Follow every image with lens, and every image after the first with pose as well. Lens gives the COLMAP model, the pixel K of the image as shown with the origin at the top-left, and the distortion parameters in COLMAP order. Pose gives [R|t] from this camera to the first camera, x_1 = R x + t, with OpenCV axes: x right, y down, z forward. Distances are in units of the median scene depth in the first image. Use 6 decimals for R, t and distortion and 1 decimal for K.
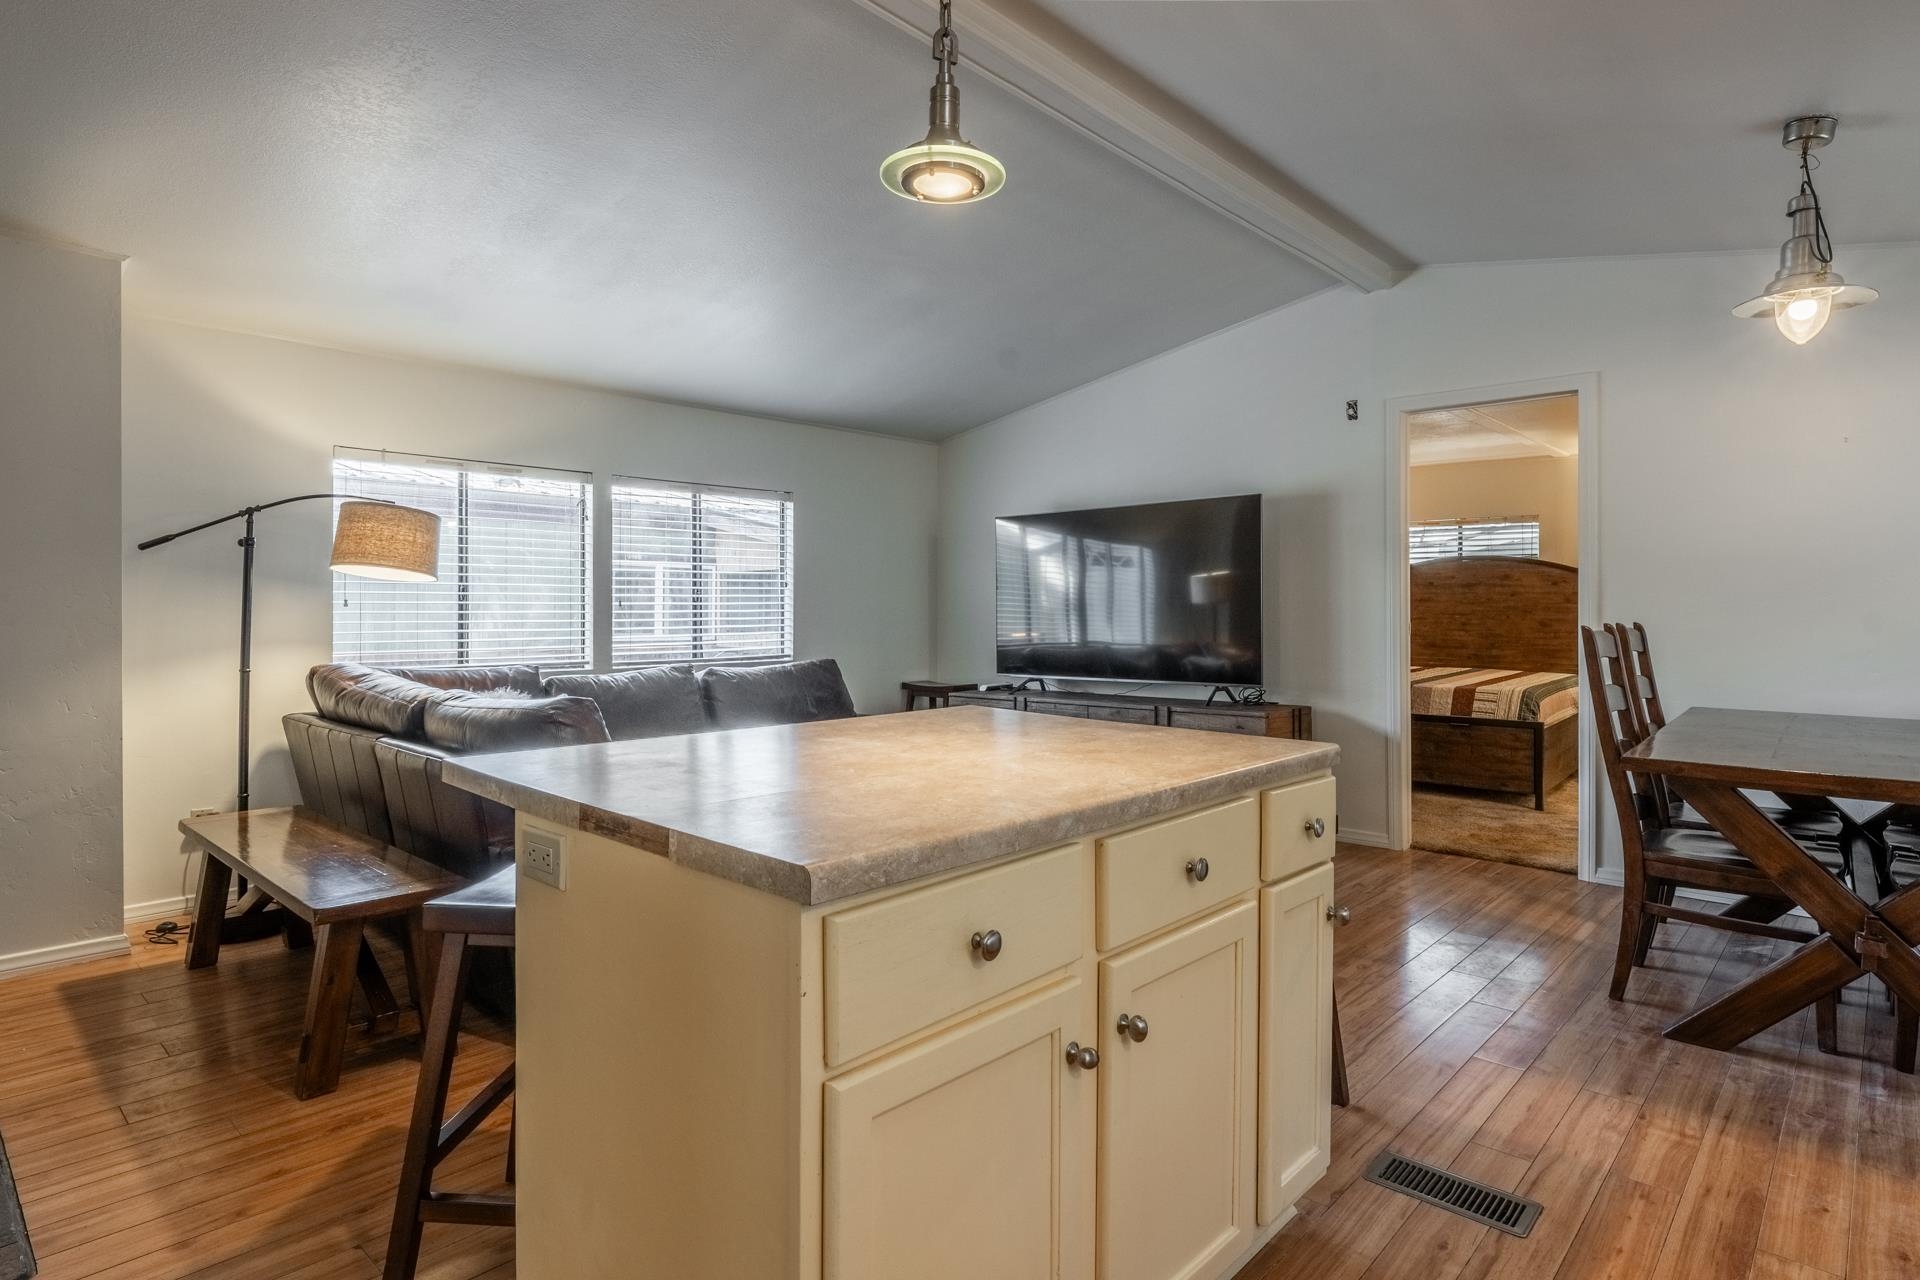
lens RADIAL K [[1003.6, 0, 952.1], [0, 1003.6, 620.2], [0, 0, 1]] dist [-0.003939, -0.002458]
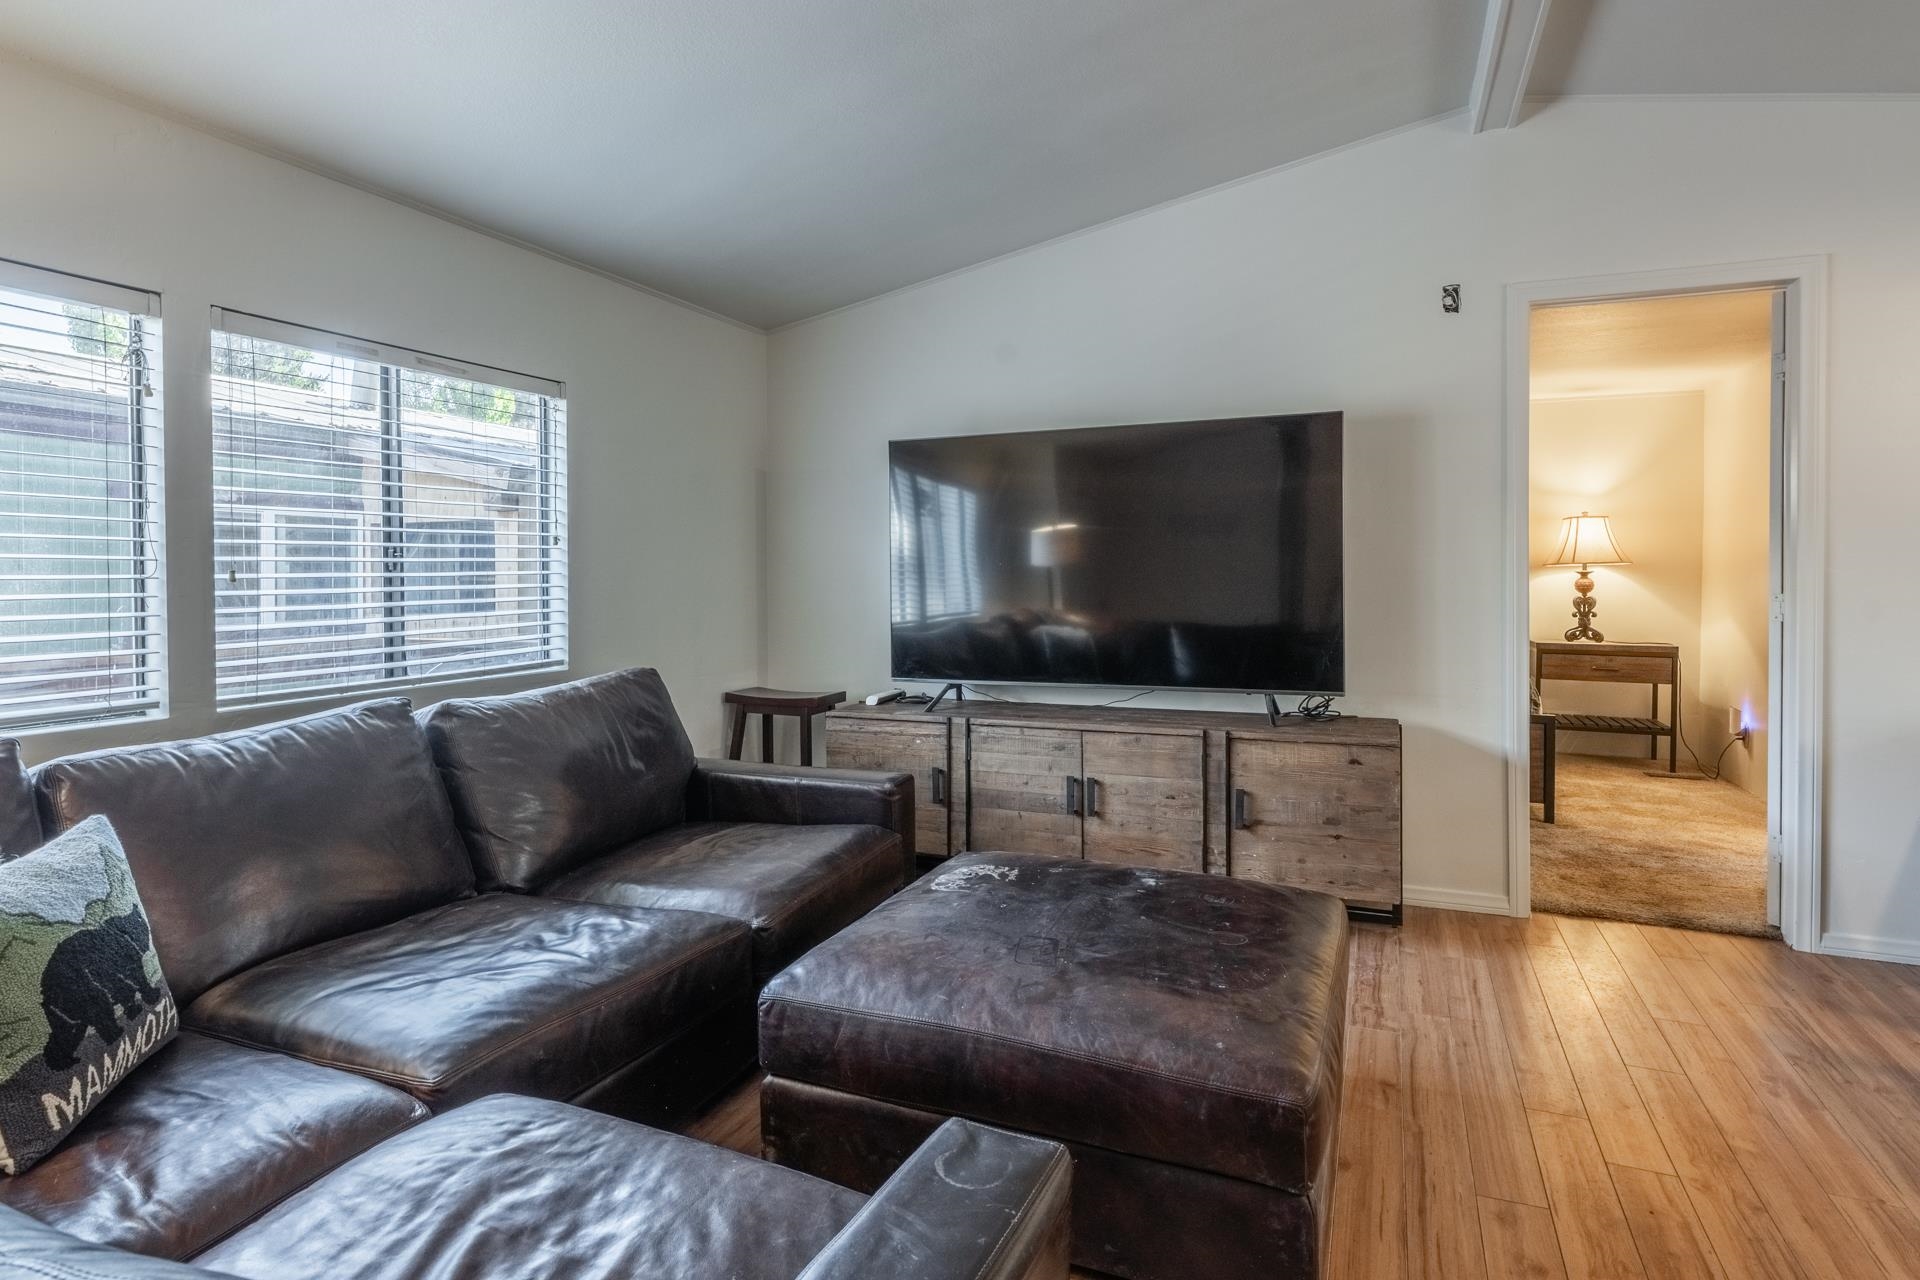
lens RADIAL K [[1003.6, 0, 942.6], [0, 1003.6, 590.9], [0, 0, 1]] dist [-0.003939, -0.002458]
pose [[0.943011, -0.009043, 0.332640, -0.163543], [0.006220, 0.999935, 0.009552, -0.011446], [-0.332705, -0.006938, 0.943006, 0.419180]]
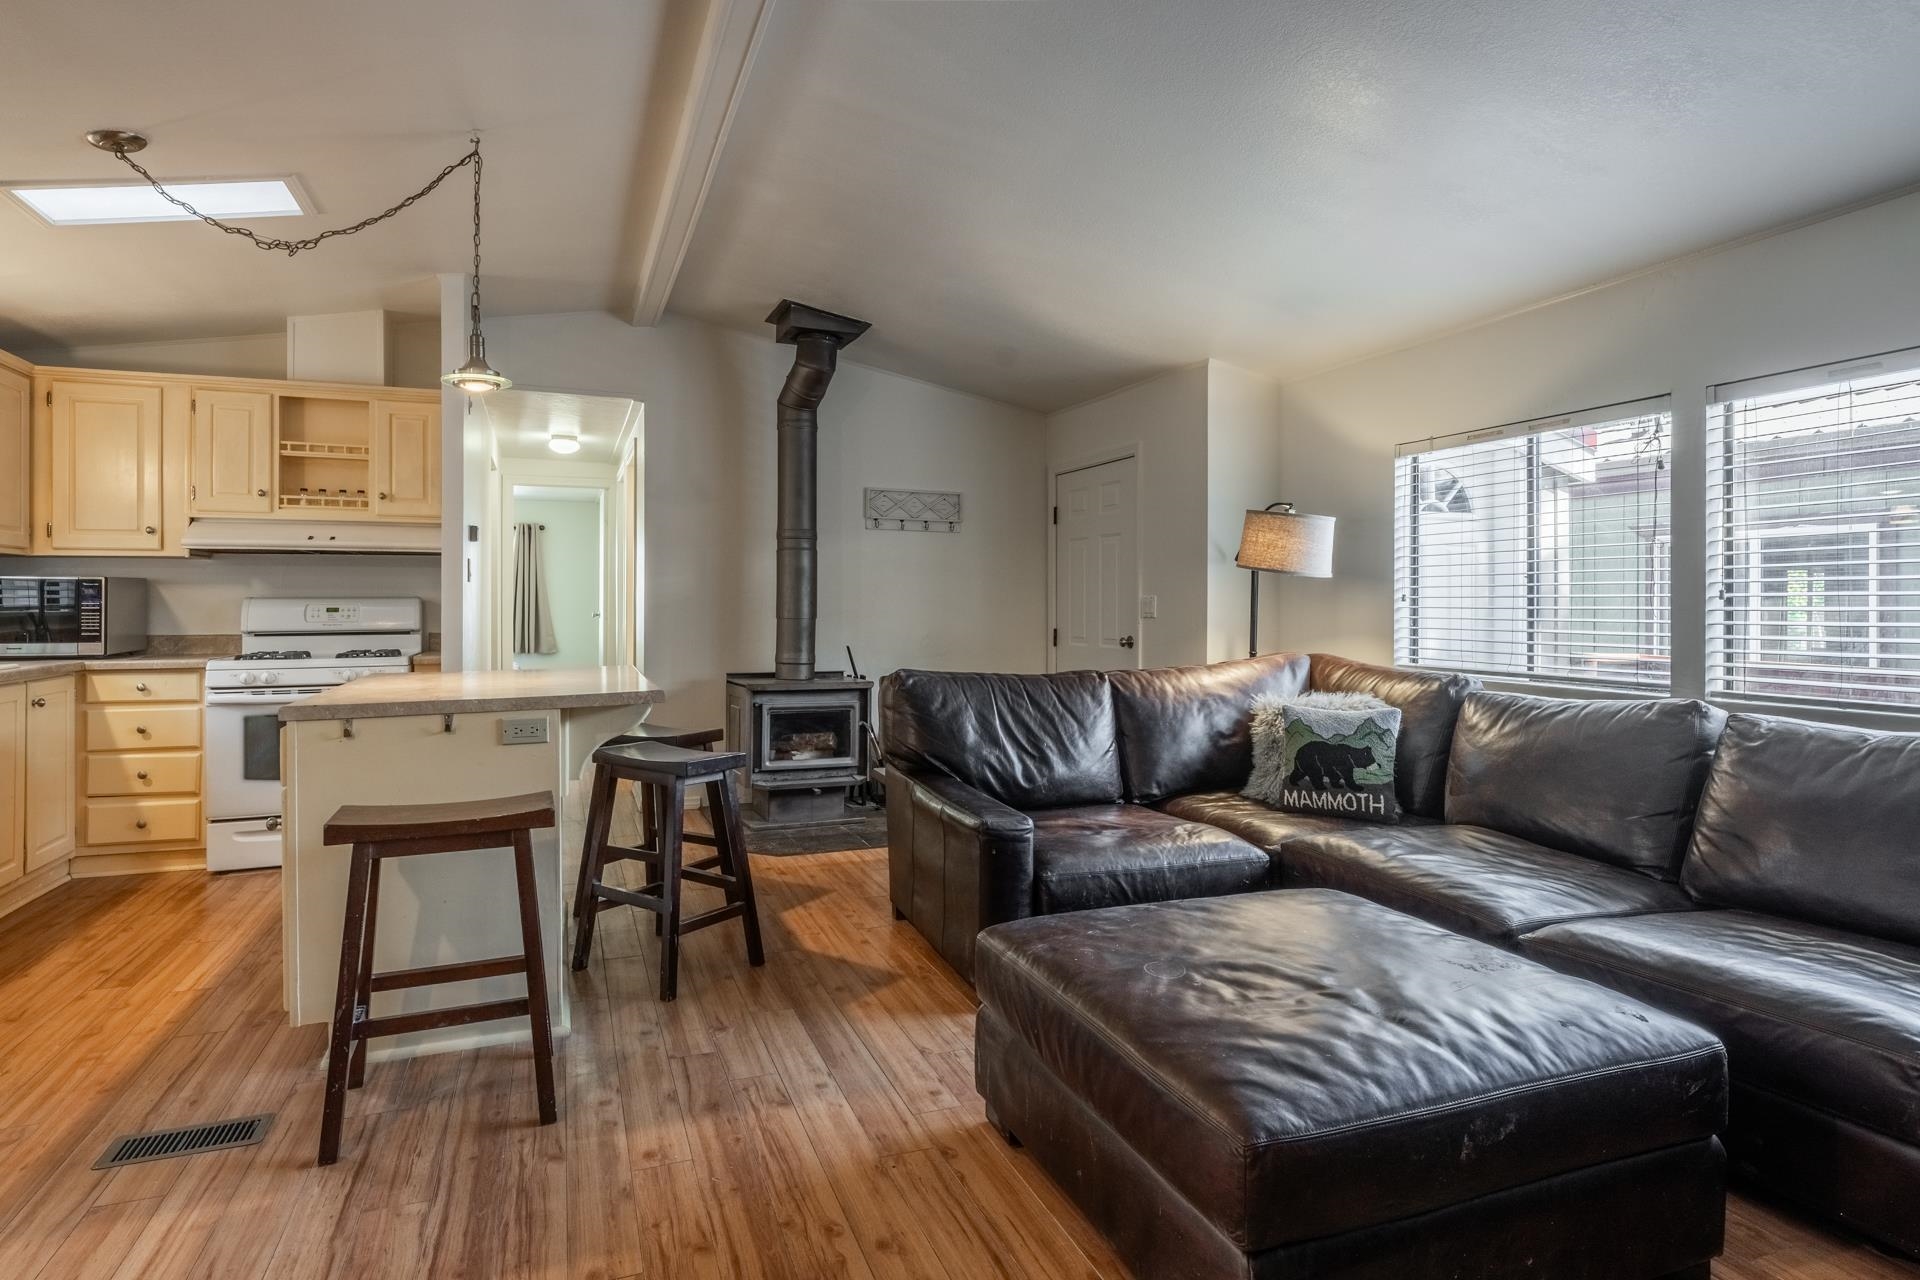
lens RADIAL K [[1003.6, 0, 930.7], [0, 1003.6, 598.5], [0, 0, 1]] dist [-0.003939, -0.002458]
pose [[-0.445389, -0.001309, -0.895336, 0.411243], [-0.007960, 0.999965, 0.002498, -0.011494], [0.895302, 0.008239, -0.445384, 0.814291]]
